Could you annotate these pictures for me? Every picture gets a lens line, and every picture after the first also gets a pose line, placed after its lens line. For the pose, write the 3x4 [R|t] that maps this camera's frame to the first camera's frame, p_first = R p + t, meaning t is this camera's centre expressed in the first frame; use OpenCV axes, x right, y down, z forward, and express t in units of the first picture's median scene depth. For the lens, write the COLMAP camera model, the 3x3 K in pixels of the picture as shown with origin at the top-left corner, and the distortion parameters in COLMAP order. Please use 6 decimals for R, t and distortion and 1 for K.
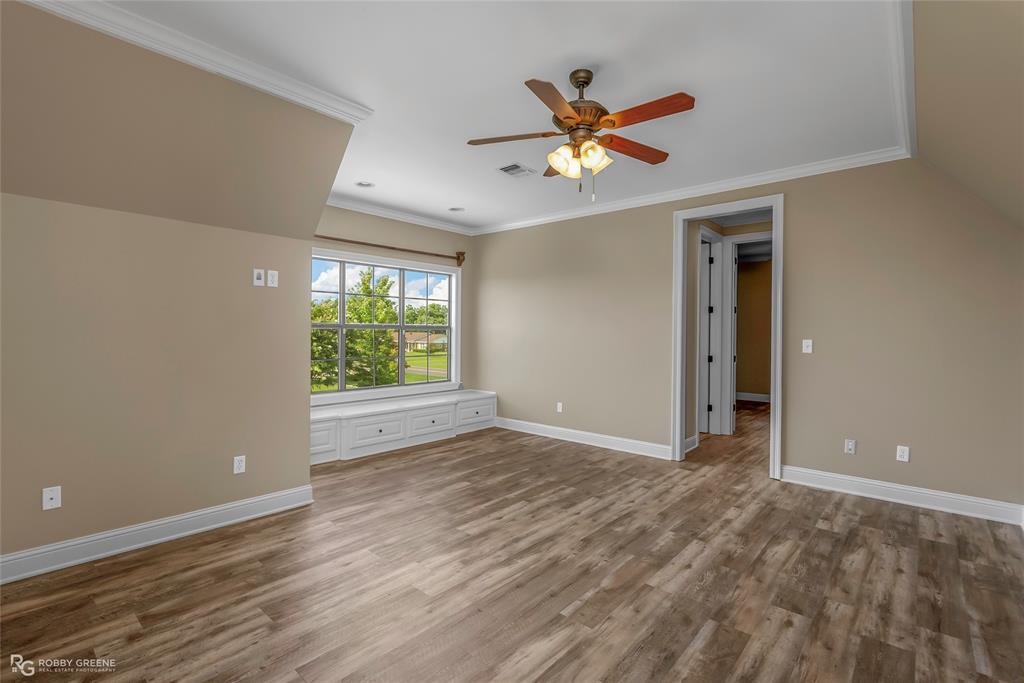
lens RADIAL K [[468.4, 0, 517.2], [0, 468.4, 334.6], [0, 0, 1]] dist [-0.009060, 0.003240]
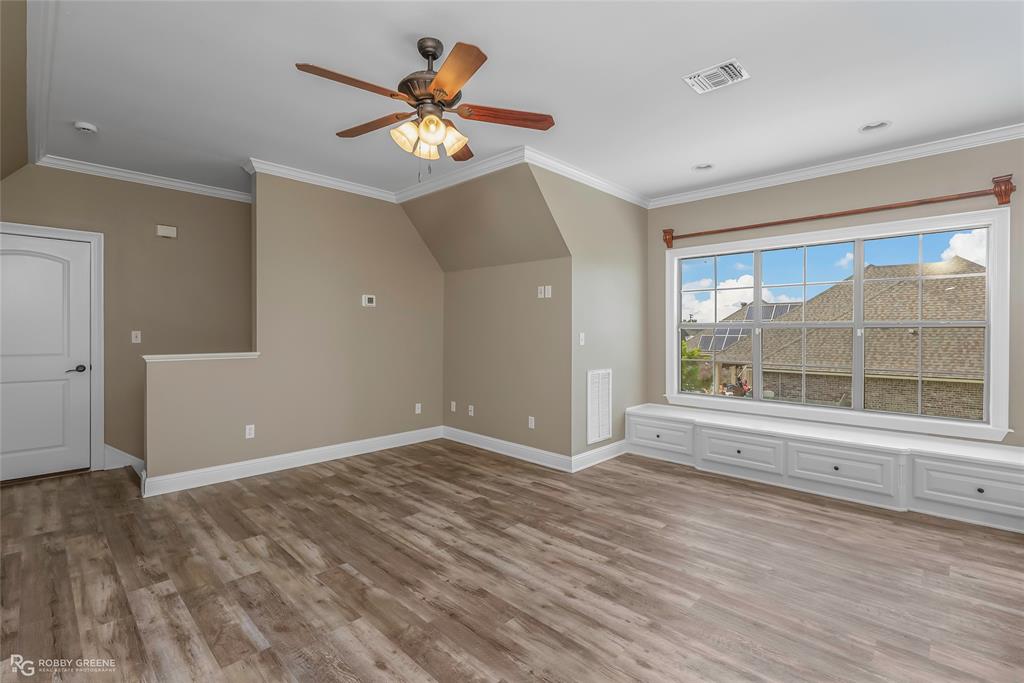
lens RADIAL K [[468.4, 0, 517.5], [0, 468.4, 339.2], [0, 0, 1]] dist [-0.009060, 0.003240]
pose [[-0.046110, 0.007992, -0.998904, 0.934698], [-0.009503, 0.999919, 0.008439, 0.006669], [0.998891, 0.009882, -0.046030, 1.102996]]
